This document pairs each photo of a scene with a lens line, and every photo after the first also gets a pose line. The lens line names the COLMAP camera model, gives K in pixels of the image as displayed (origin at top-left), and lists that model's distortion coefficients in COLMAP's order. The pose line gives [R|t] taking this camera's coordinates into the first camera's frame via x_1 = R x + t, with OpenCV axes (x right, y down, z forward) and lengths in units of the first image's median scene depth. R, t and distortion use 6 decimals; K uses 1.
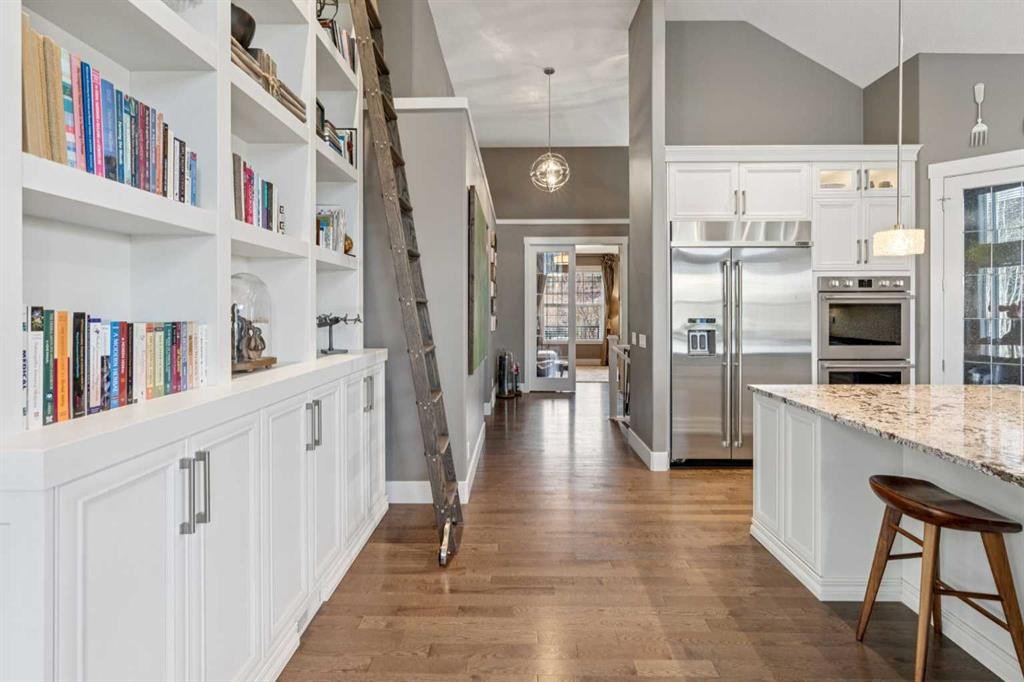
lens RADIAL K [[468.3, 0, 502.0], [0, 468.3, 310.6], [0, 0, 1]] dist [-0.009027, 0.003865]
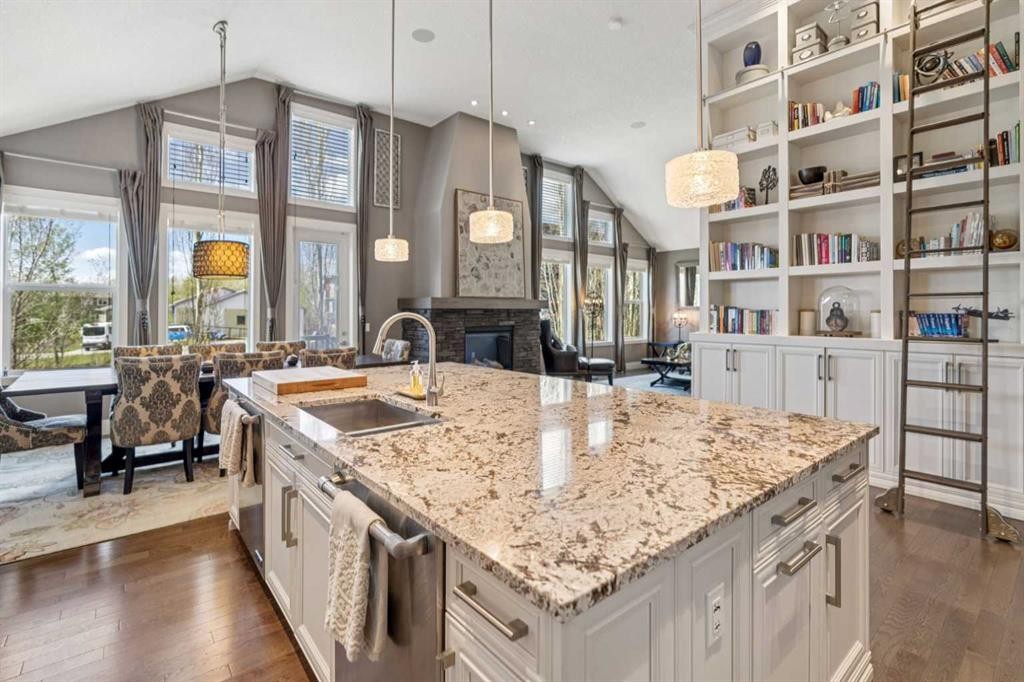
lens RADIAL K [[468.3, 0, 508.4], [0, 468.3, 315.3], [0, 0, 1]] dist [-0.009027, 0.003865]
pose [[-0.754710, 0.006540, -0.656026, 0.926099], [0.000243, 0.999953, 0.009689, 0.011679], [0.656058, 0.007153, -0.754676, 0.836009]]
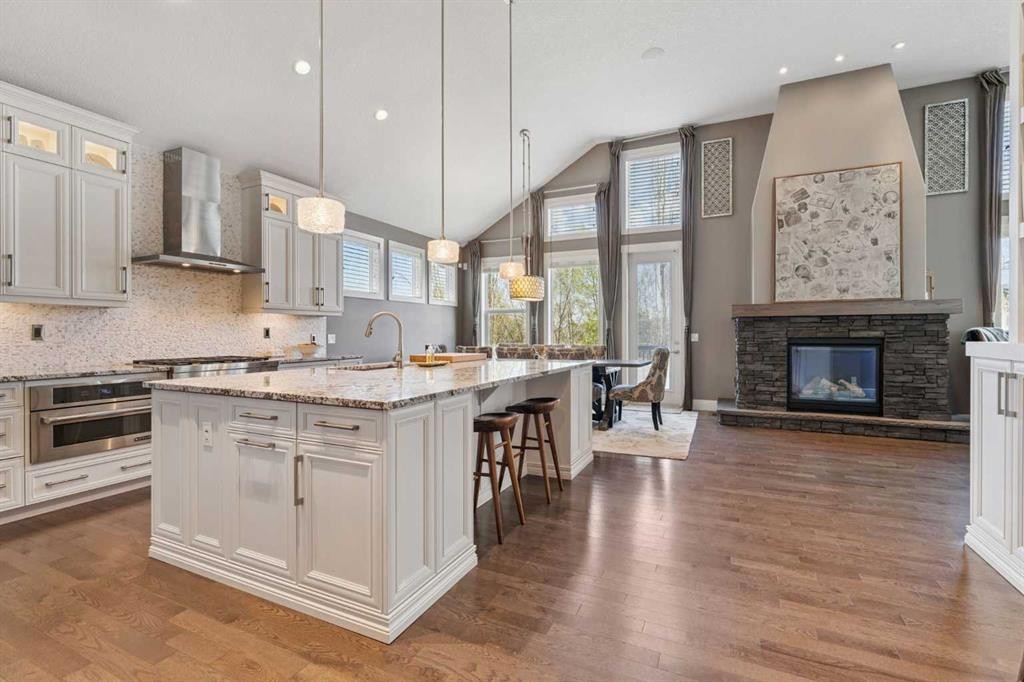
lens RADIAL K [[461.6, 0, 515.9], [0, 461.6, 337.8], [0, 0, 1]] dist [0.002550, 0.000073]
pose [[-0.919348, 0.000356, 0.393446, 0.103521], [0.004965, 0.999930, 0.010698, 0.053000], [-0.393414, 0.011789, -0.919286, 1.095500]]
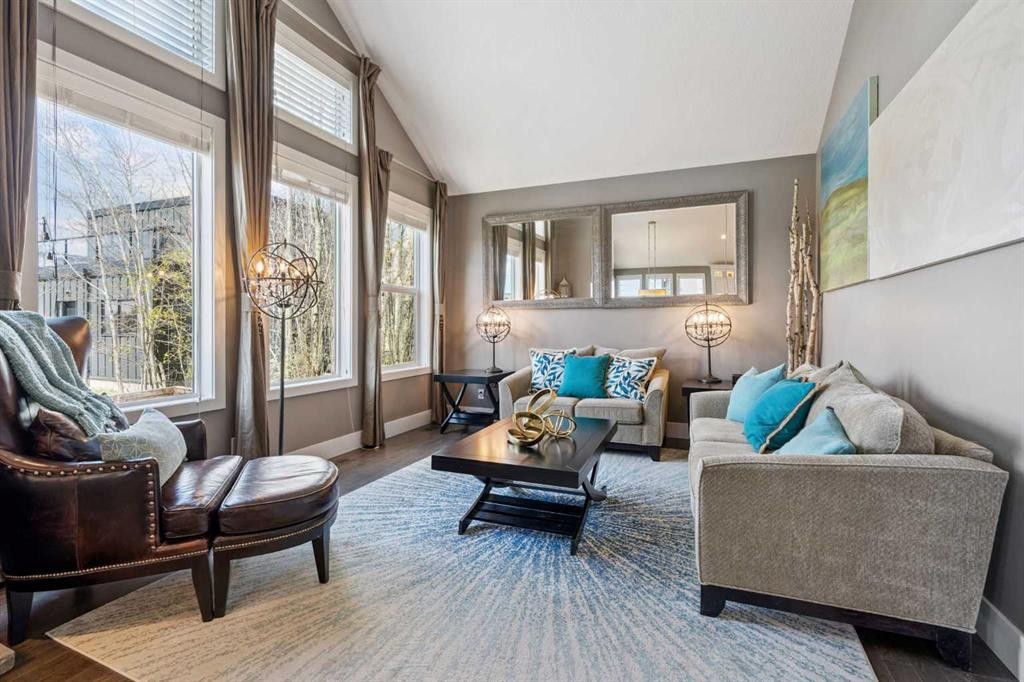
lens RADIAL K [[468.3, 0, 515.0], [0, 468.3, 324.6], [0, 0, 1]] dist [-0.009027, 0.003865]
pose [[-0.344735, -0.000756, -0.938700, -0.373537], [-0.002728, 0.999996, 0.000196, 0.057410], [0.938696, 0.002628, -0.344735, -0.050321]]
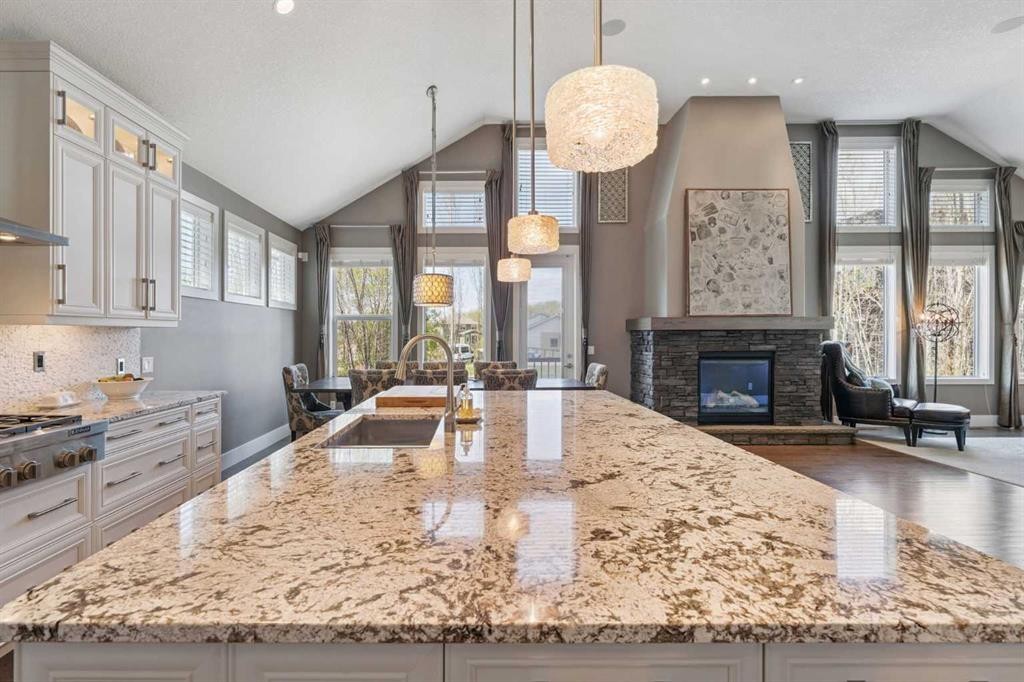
lens RADIAL K [[481.6, 0, 478.3], [0, 481.6, 339.6], [0, 0, 1]] dist [-0.009723, 0.003811]
pose [[-0.999595, 0.005613, -0.027888, 0.629815], [0.005301, 0.999923, 0.011254, 0.013870], [0.027949, 0.011102, -0.999548, 0.898838]]
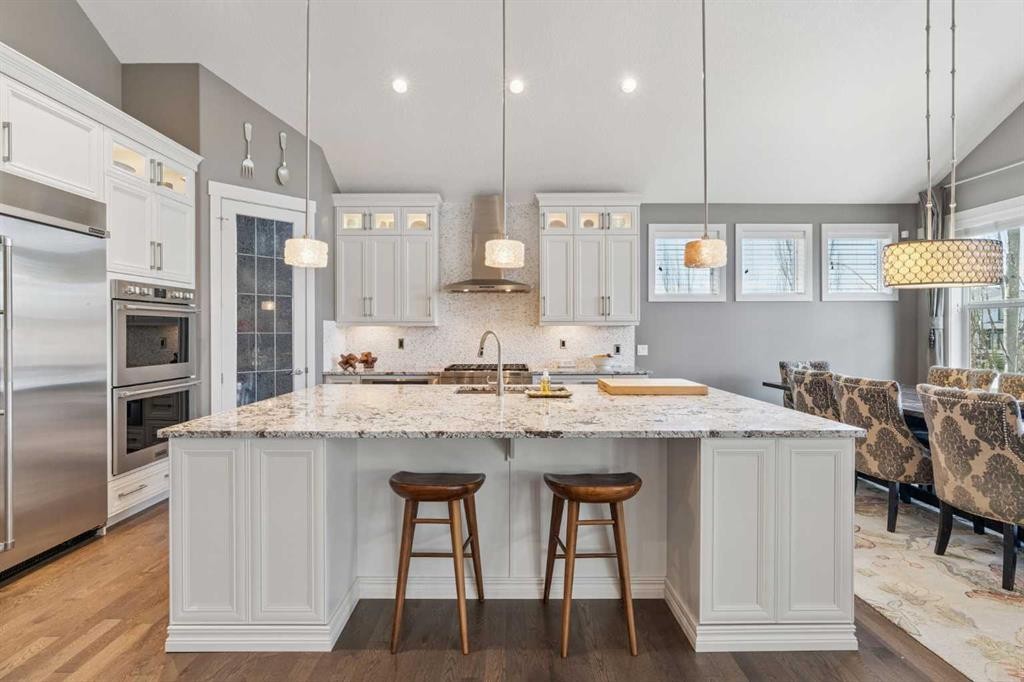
lens RADIAL K [[468.3, 0, 511.4], [0, 468.3, 332.7], [0, 0, 1]] dist [-0.009027, 0.003865]
pose [[-0.040326, 0.000392, 0.999186, -0.113673], [0.003711, 0.999993, -0.000243, 0.017720], [-0.999180, 0.003698, -0.040327, 0.392641]]
